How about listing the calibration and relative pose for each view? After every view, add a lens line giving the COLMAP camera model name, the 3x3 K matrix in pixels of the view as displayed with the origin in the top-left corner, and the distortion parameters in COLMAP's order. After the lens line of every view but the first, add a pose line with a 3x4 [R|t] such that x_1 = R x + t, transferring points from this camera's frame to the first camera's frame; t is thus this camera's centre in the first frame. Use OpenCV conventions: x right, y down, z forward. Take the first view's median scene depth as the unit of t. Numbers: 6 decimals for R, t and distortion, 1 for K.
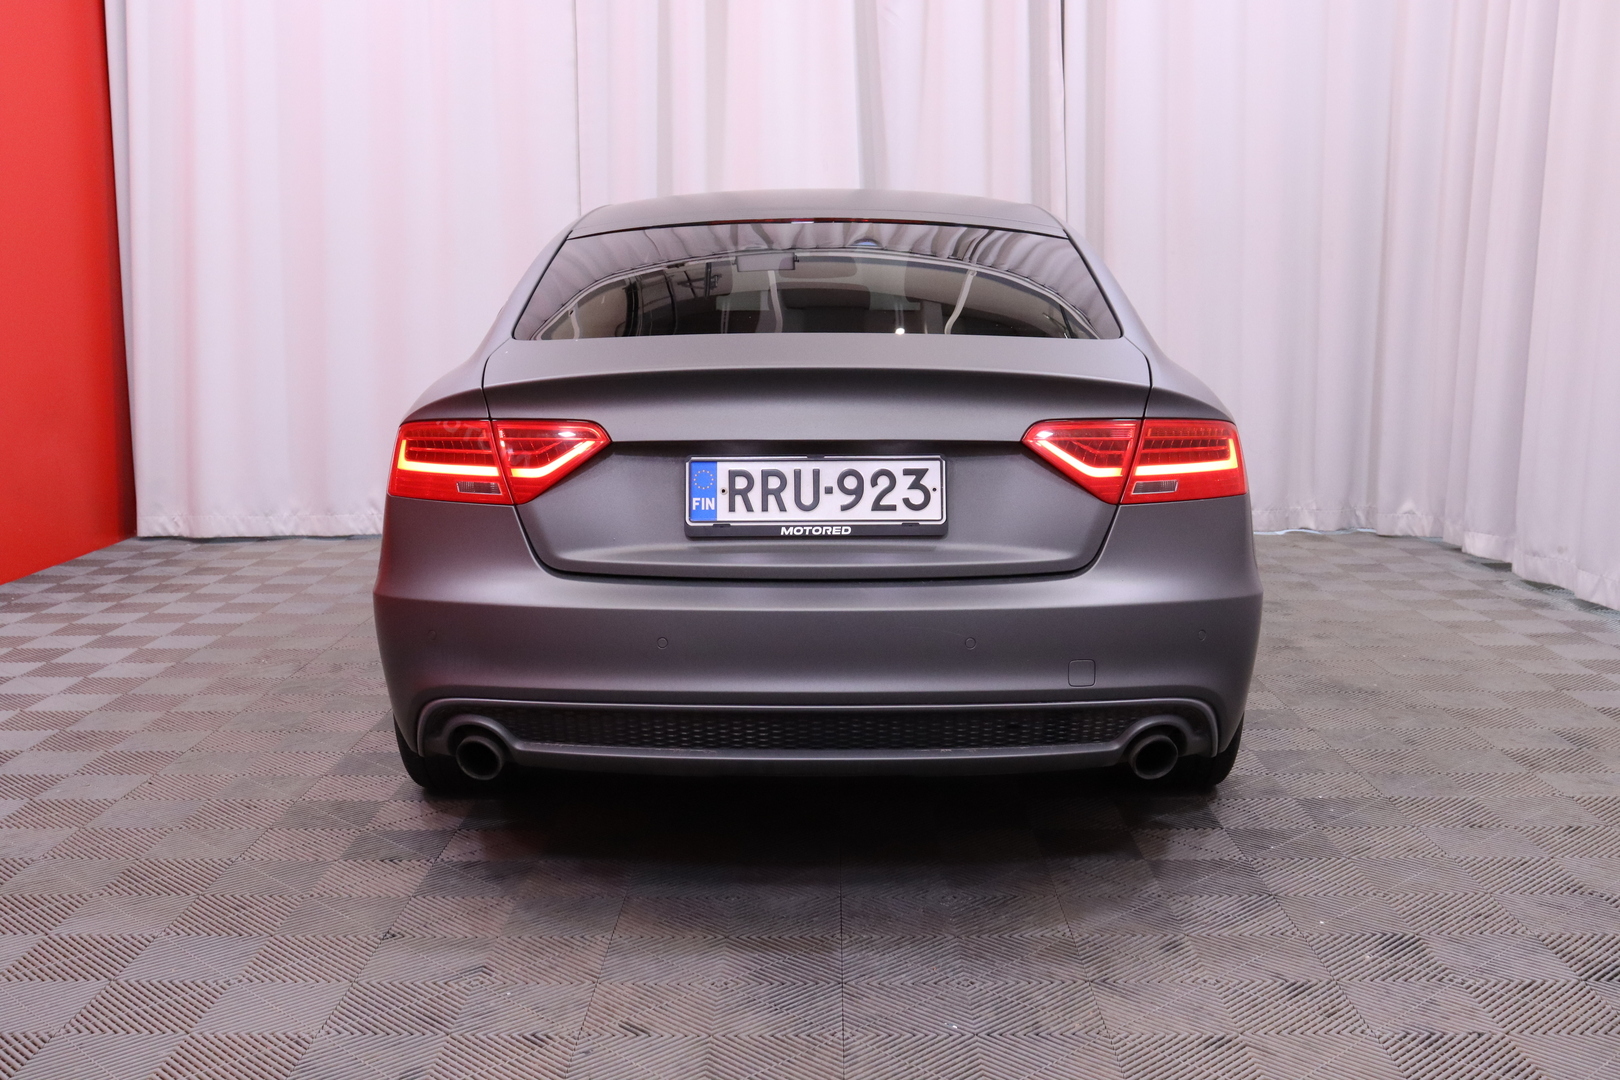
lens RADIAL K [[1589.8, 0, 810.0], [0, 1589.8, 540.0], [0, 0, 1]] dist [-0.017656, -0.004528]
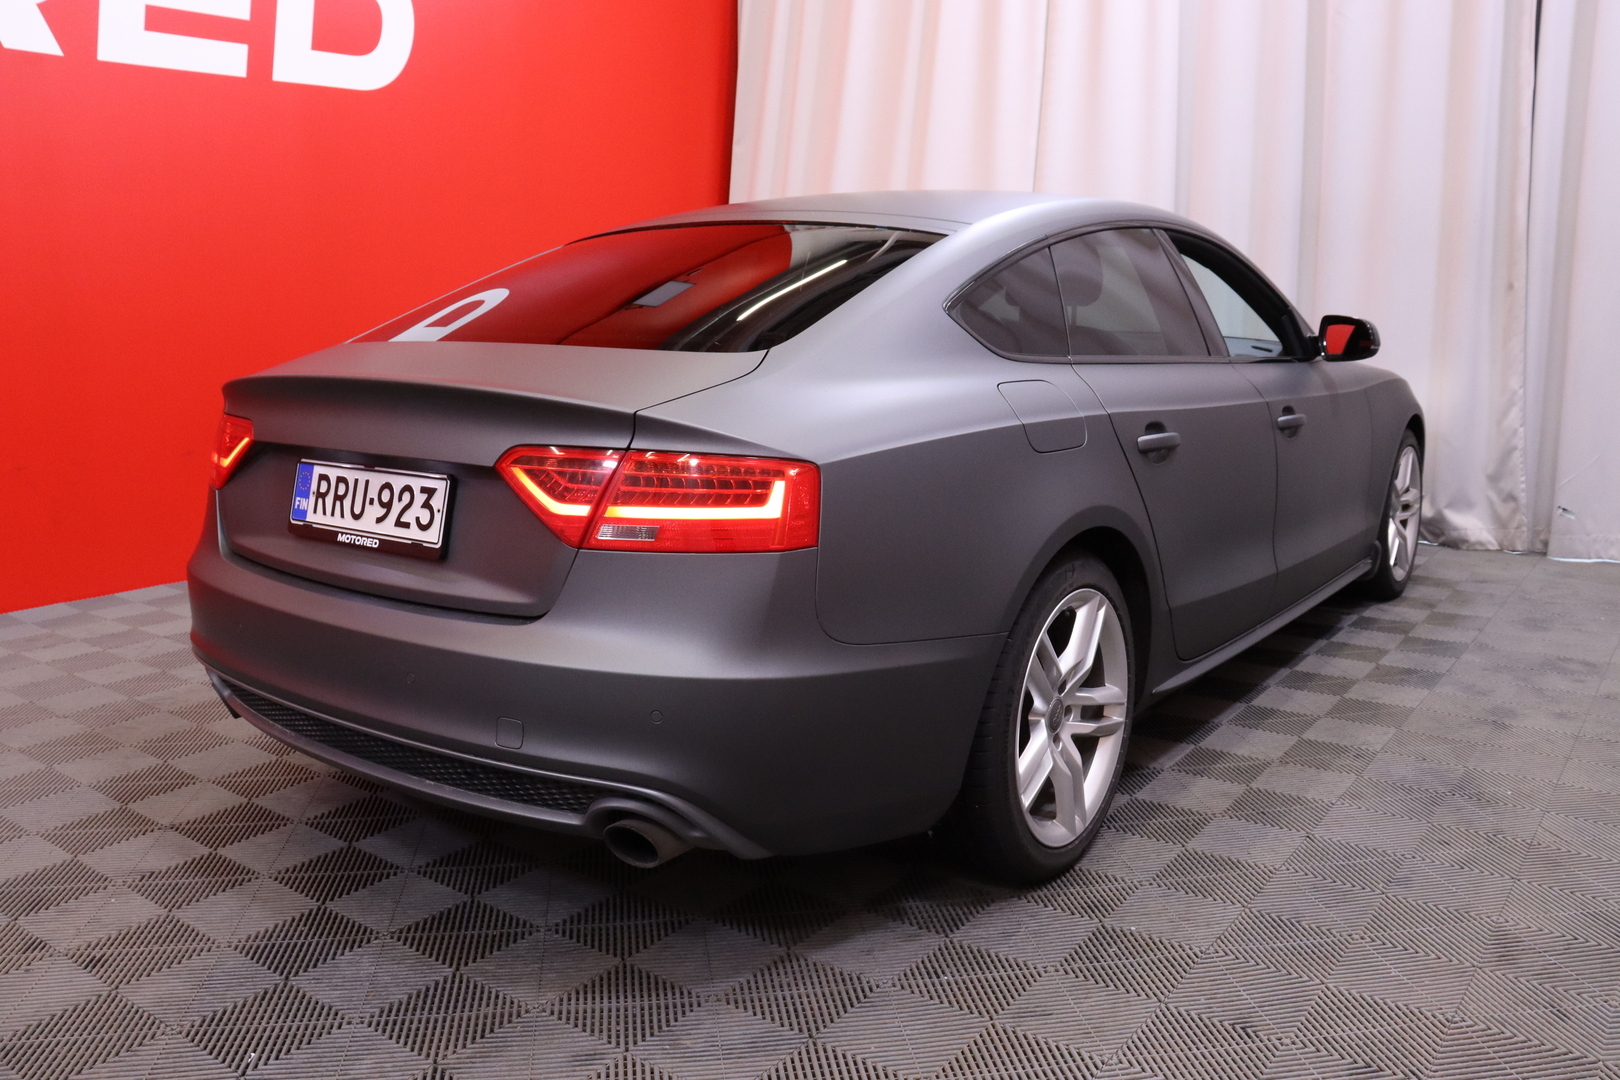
lens RADIAL K [[1187.3, 0, 810.0], [0, 1187.3, 540.0], [0, 0, 1]] dist [0.003157, 0.001976]
pose [[0.798978, 0.109670, -0.591275, 0.673729], [-0.088062, 0.993968, 0.065365, -0.080015], [0.594877, -0.000156, 0.803817, 0.564849]]
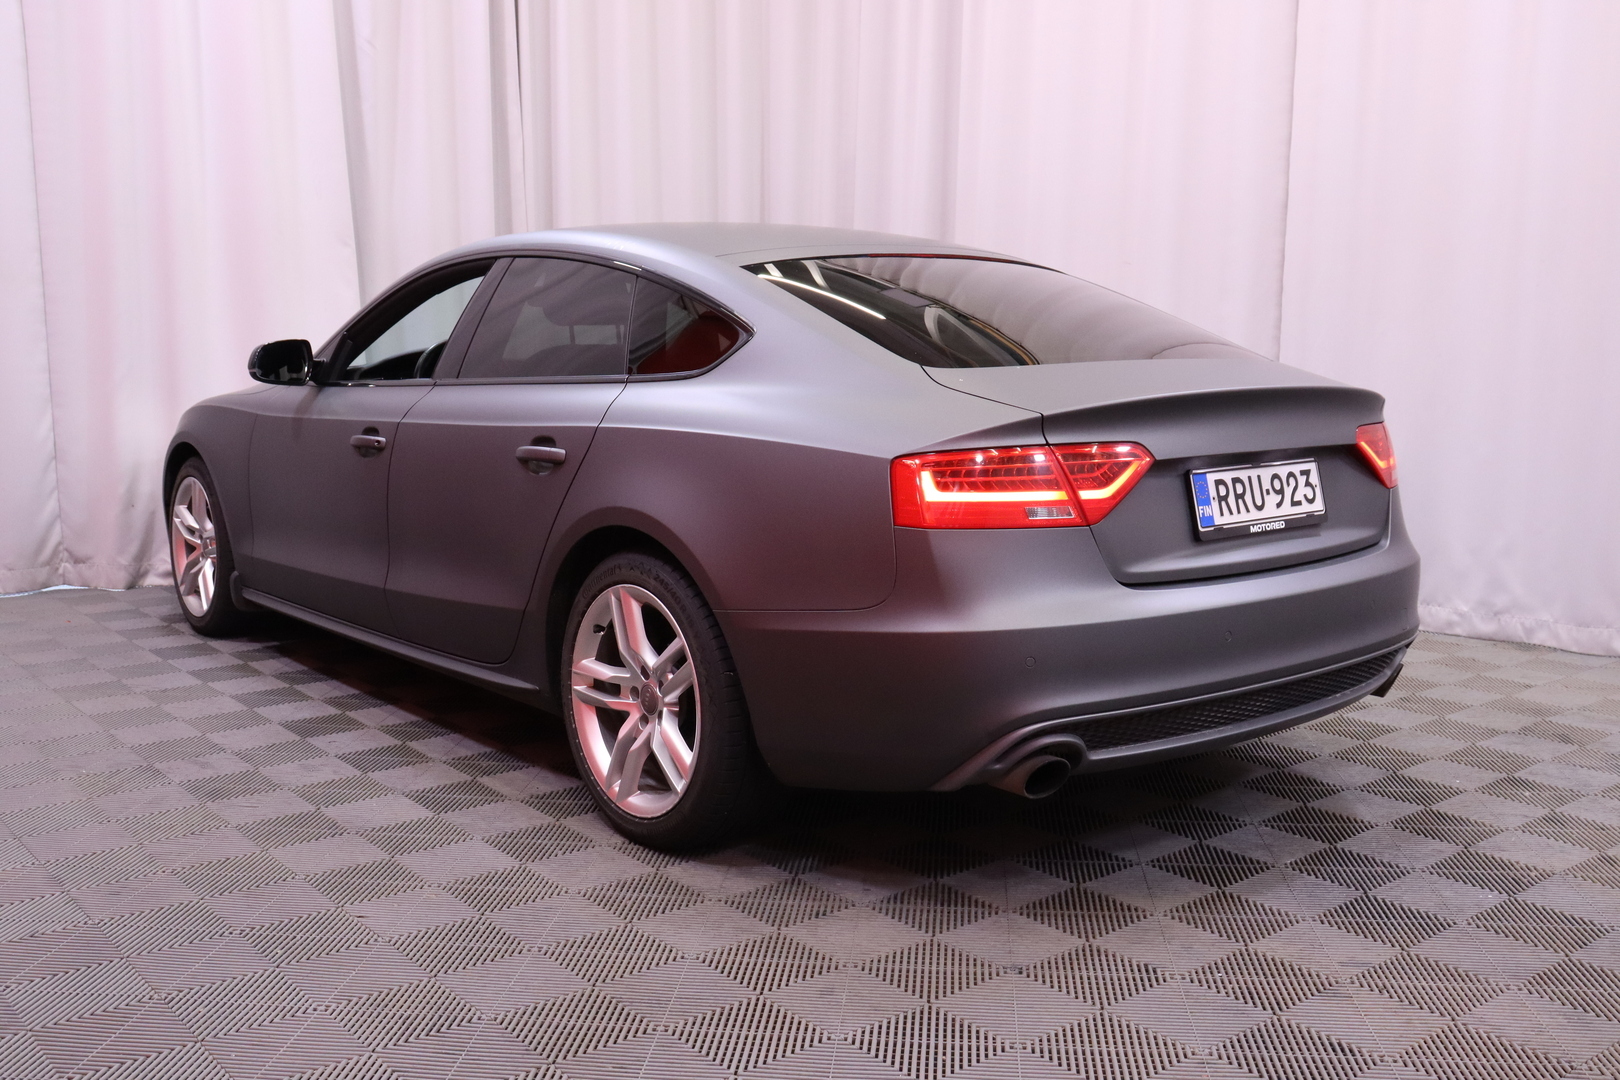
lens RADIAL K [[1557.6, 0, 810.0], [0, 1557.6, 540.0], [0, 0, 1]] dist [0.005777, -0.290553]
pose [[0.764144, -0.083932, 0.639562, -0.983358], [0.095498, 0.995293, 0.016516, -0.047089], [-0.637937, 0.048456, 0.768562, 0.334716]]
